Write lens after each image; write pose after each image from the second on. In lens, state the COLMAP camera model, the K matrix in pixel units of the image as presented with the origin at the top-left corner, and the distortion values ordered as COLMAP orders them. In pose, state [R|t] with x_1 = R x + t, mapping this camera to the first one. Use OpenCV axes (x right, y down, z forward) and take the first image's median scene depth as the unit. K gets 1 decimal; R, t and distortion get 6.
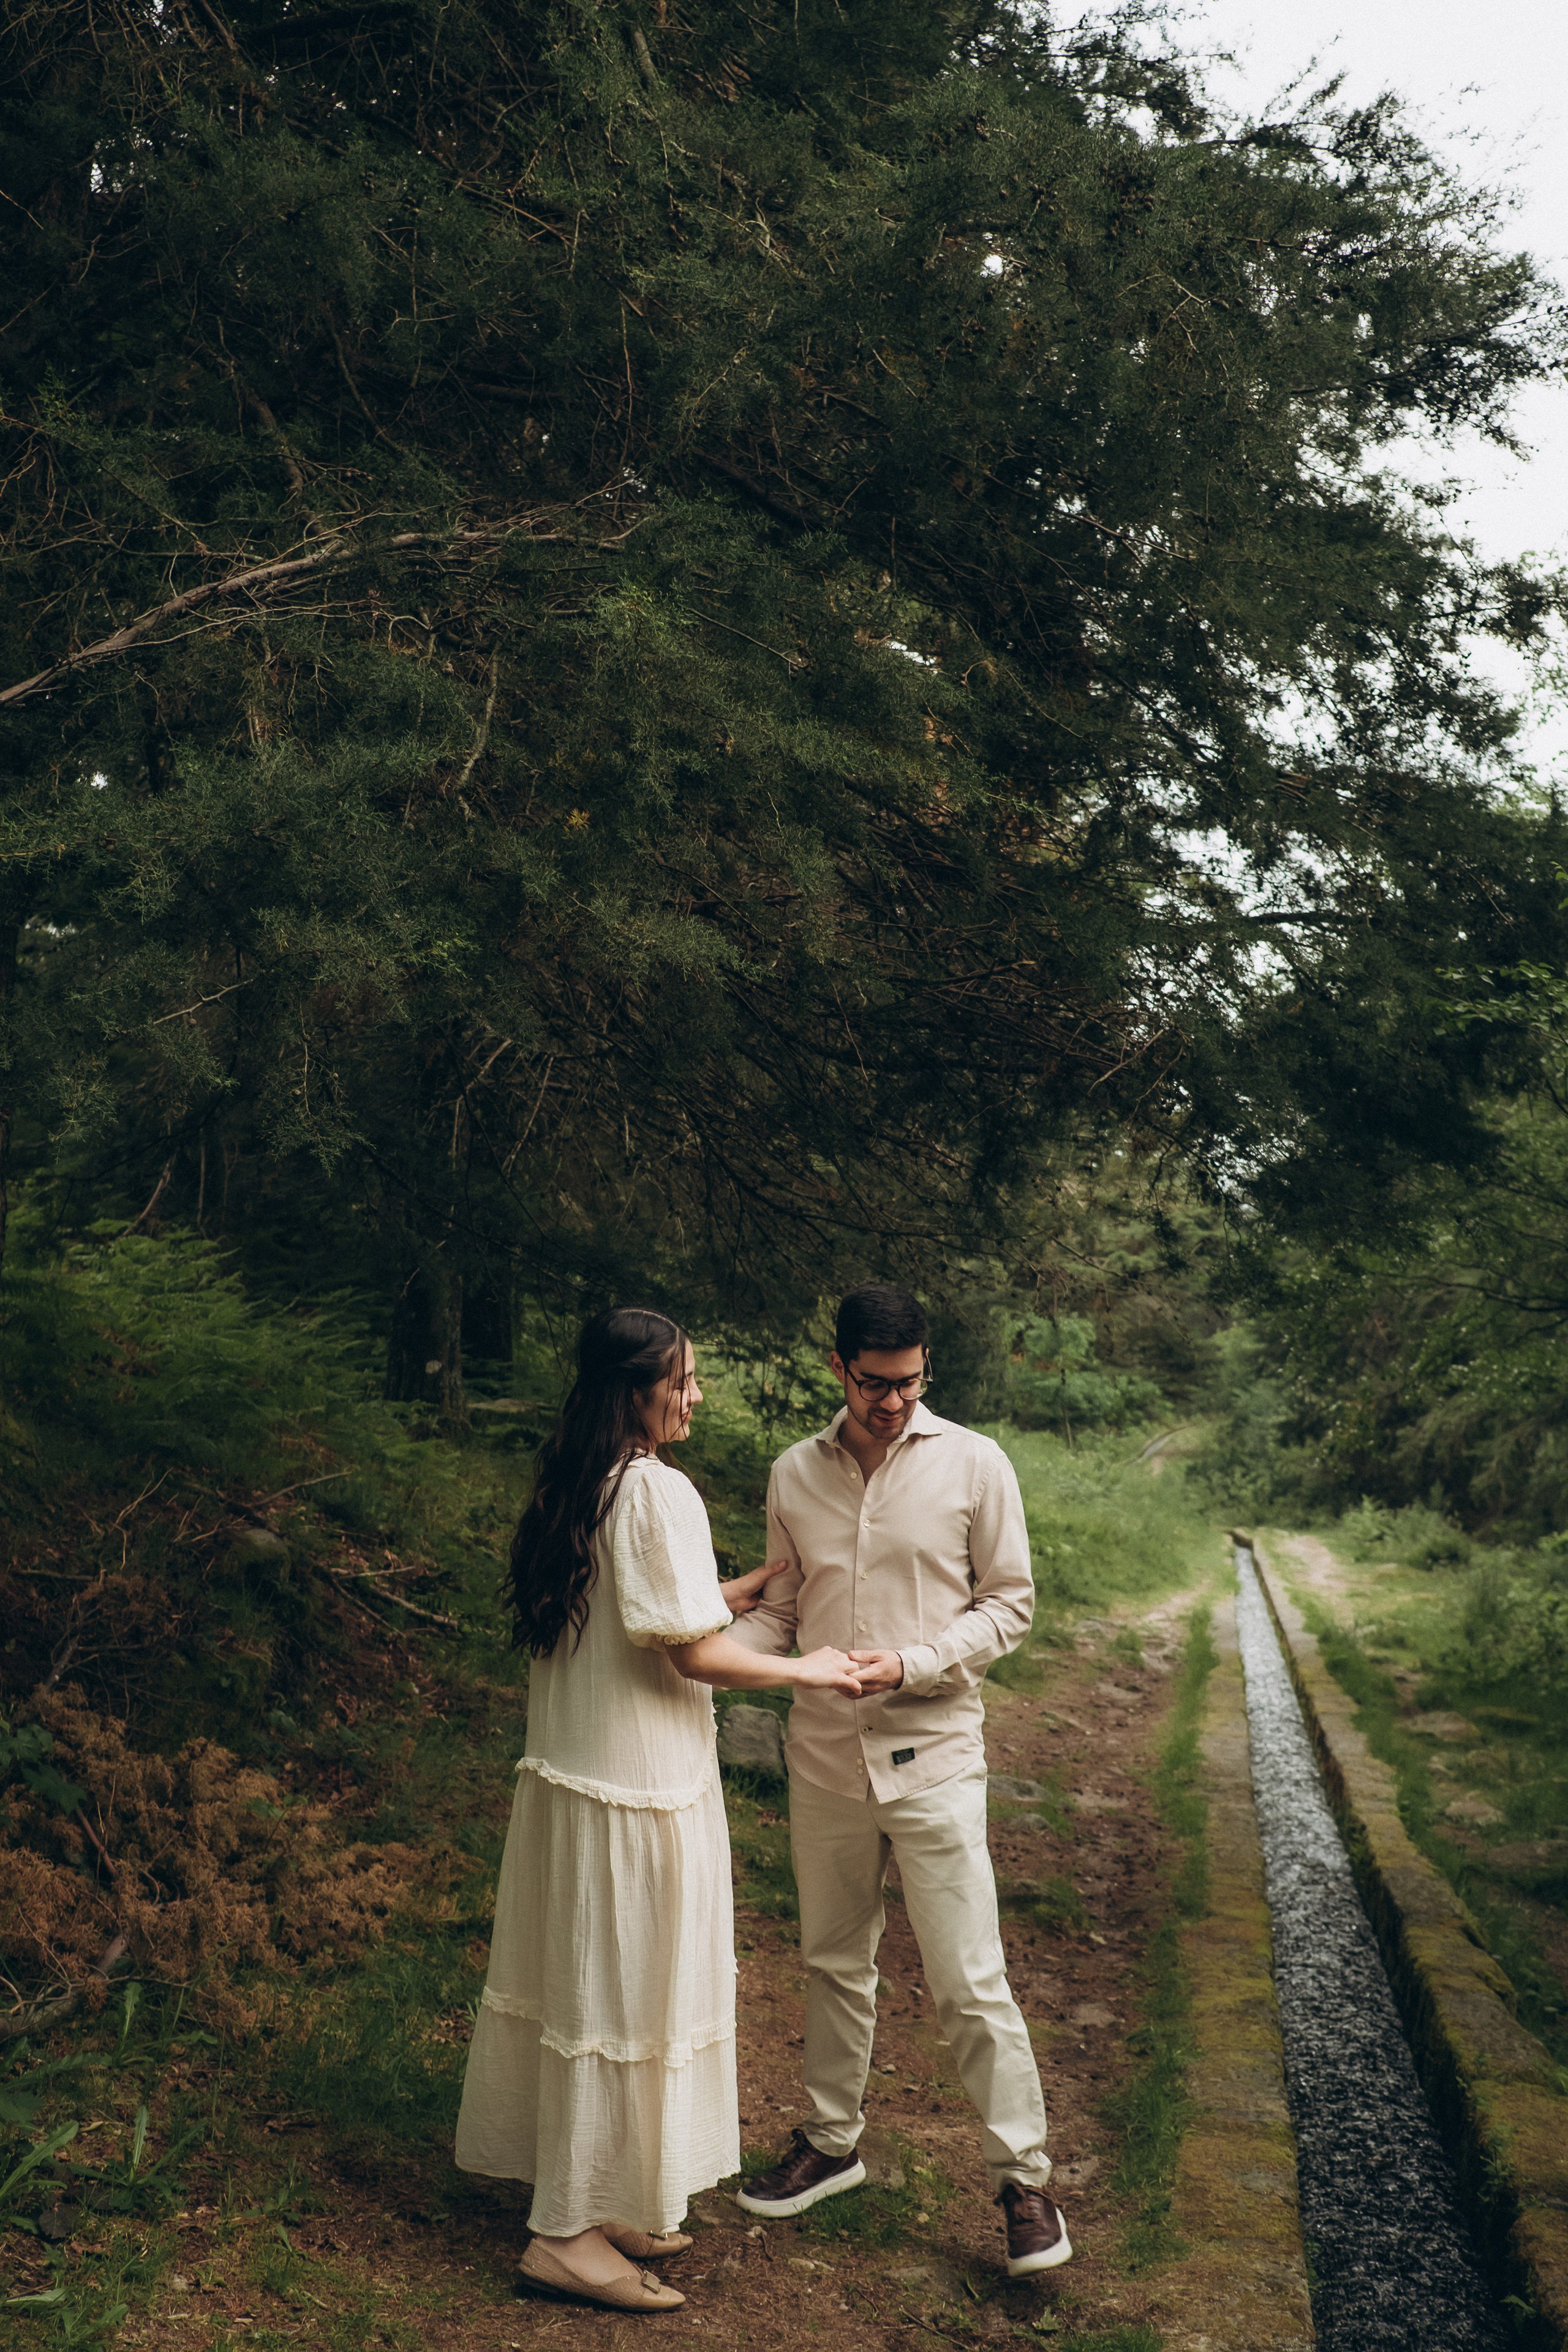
lens RADIAL K [[2454.9, 0, 739.9], [0, 2454.9, 1180.3], [0, 0, 1]] dist [-0.077420, 0.156472]
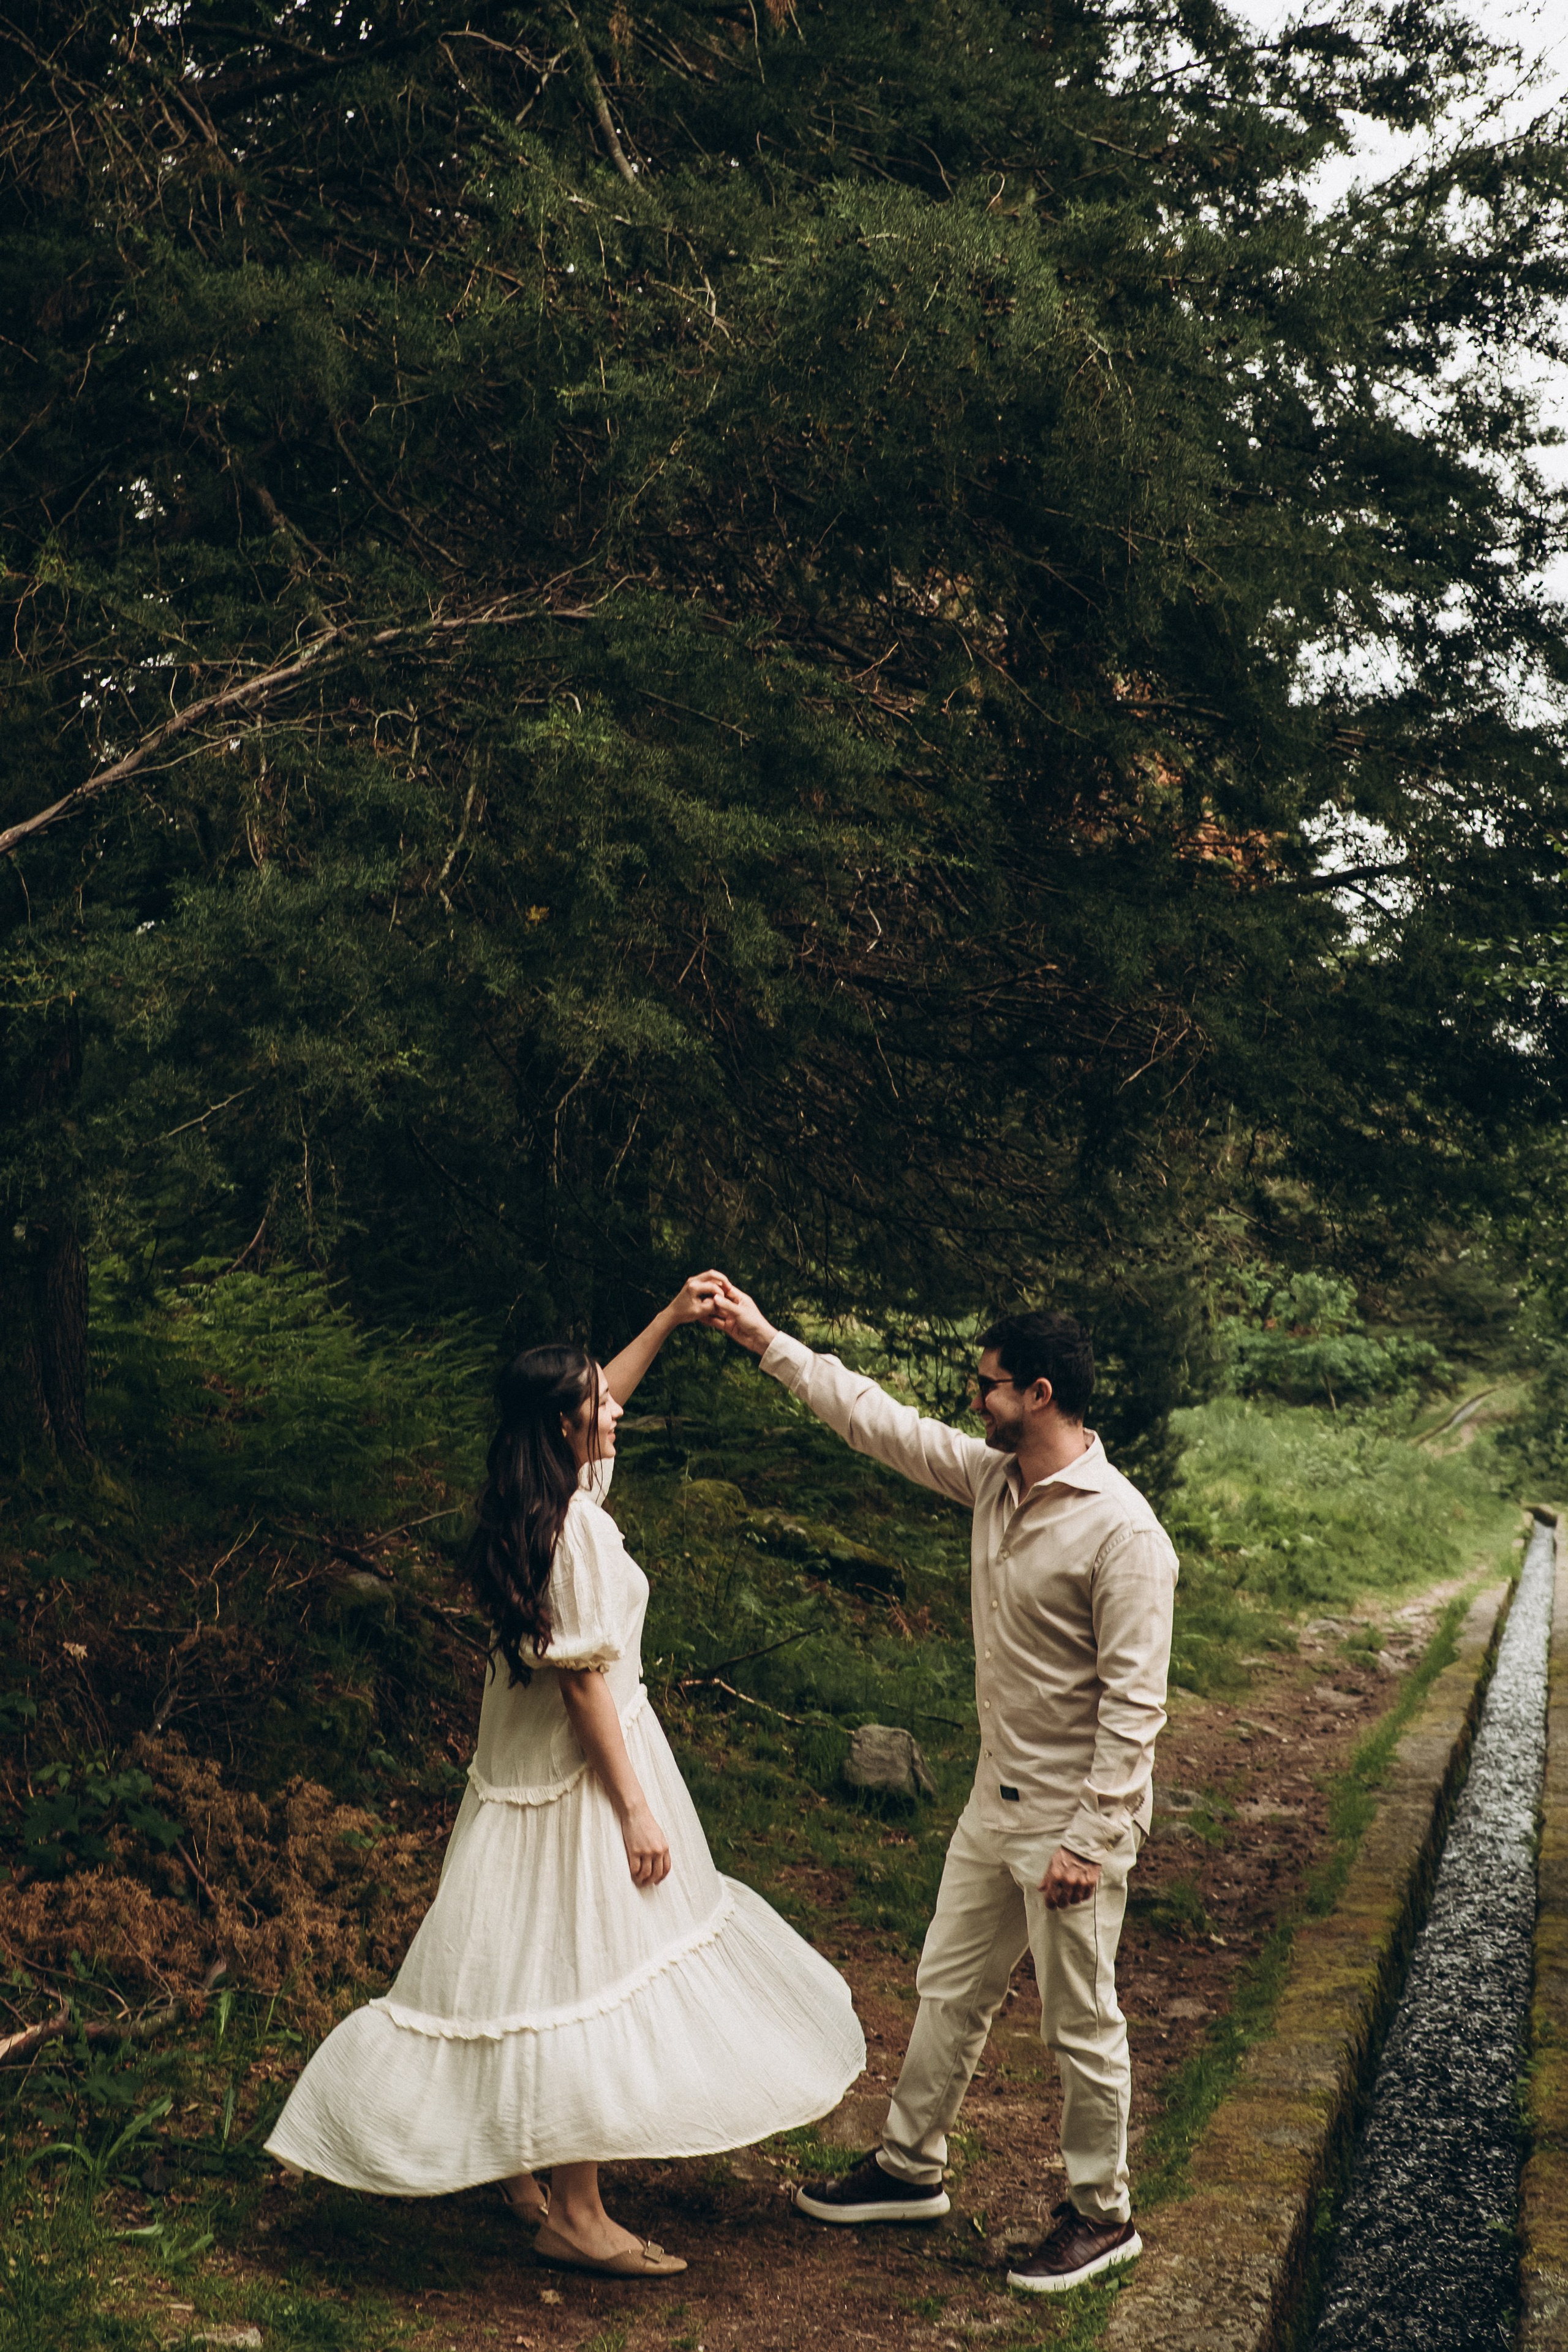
lens RADIAL K [[2842.8, 0, 638.5], [0, 2842.8, 1181.8], [0, 0, 1]] dist [-0.081620, 0.156781]
pose [[0.990948, -0.071287, -0.113752, 0.056521], [0.072783, 0.997307, 0.009041, -0.017759], [0.112802, -0.017238, 0.993468, -0.128005]]
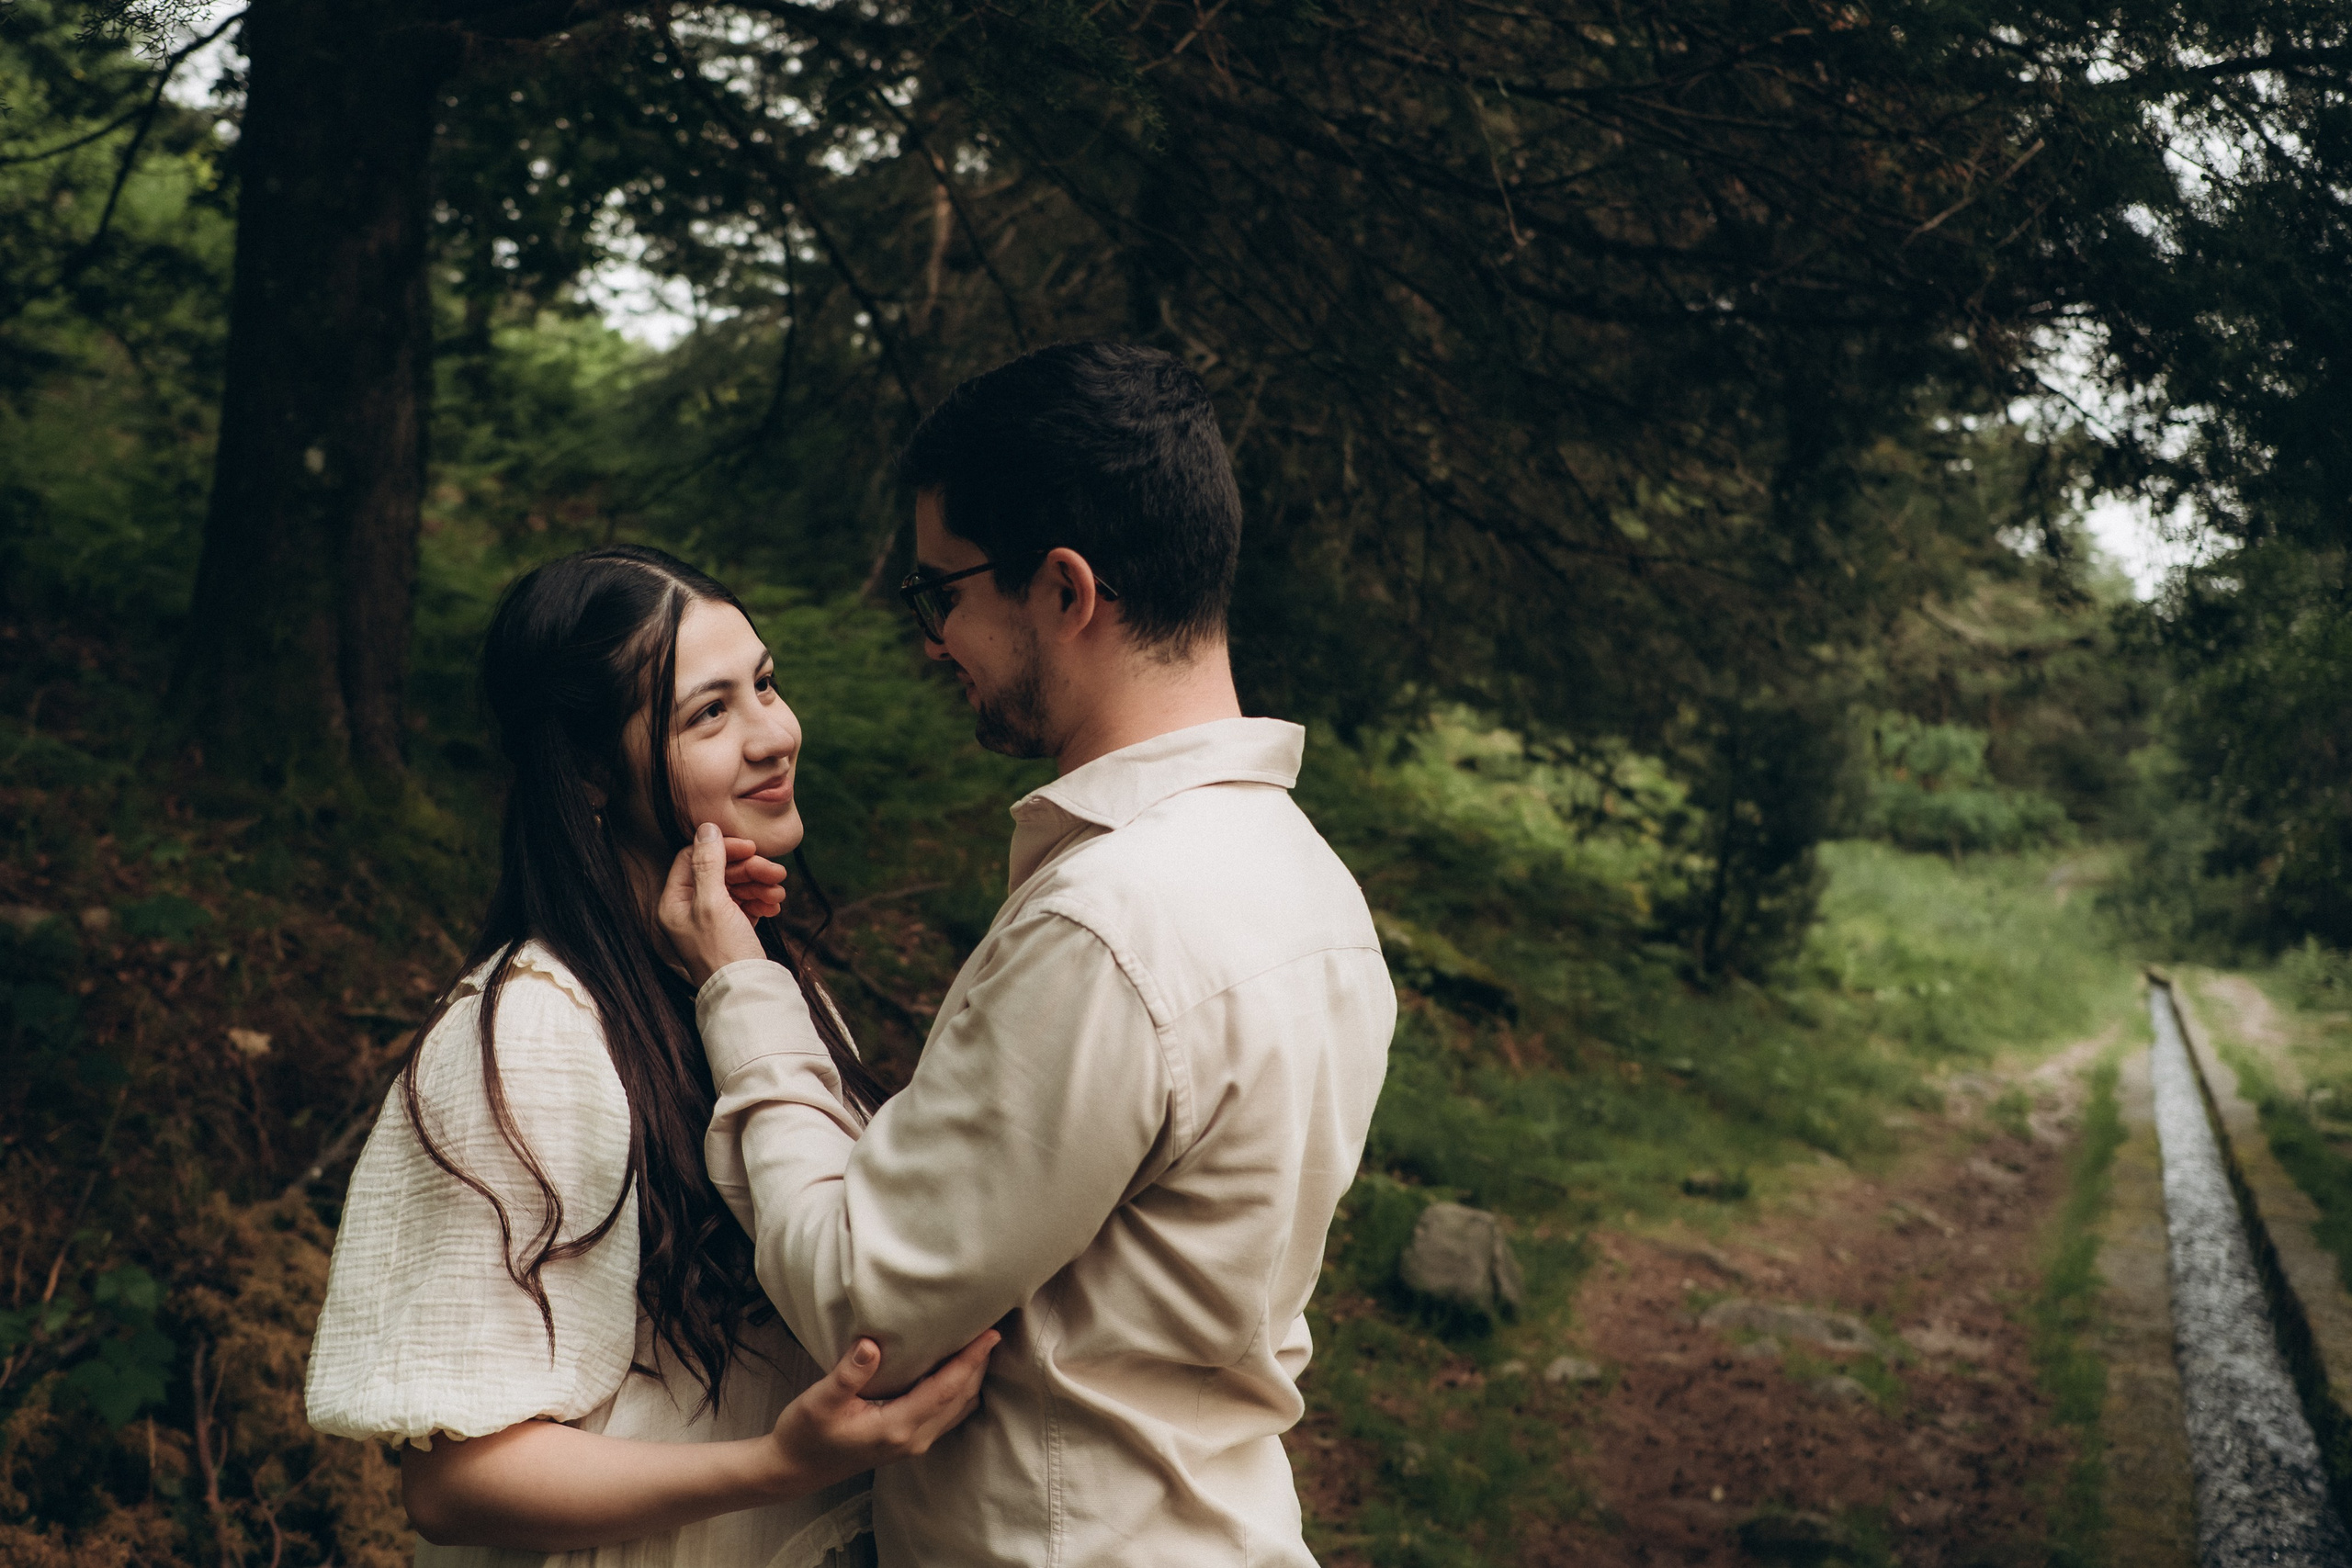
lens RADIAL K [[2454.7, 0, 1077.2], [0, 2454.7, 748.4], [0, 0, 1]] dist [-0.077420, 0.156472]
pose [[0.976461, 0.008422, -0.215530, 0.055203], [0.004950, 0.998099, 0.061426, 0.032485], [0.215637, -0.061046, 0.974563, 0.283805]]
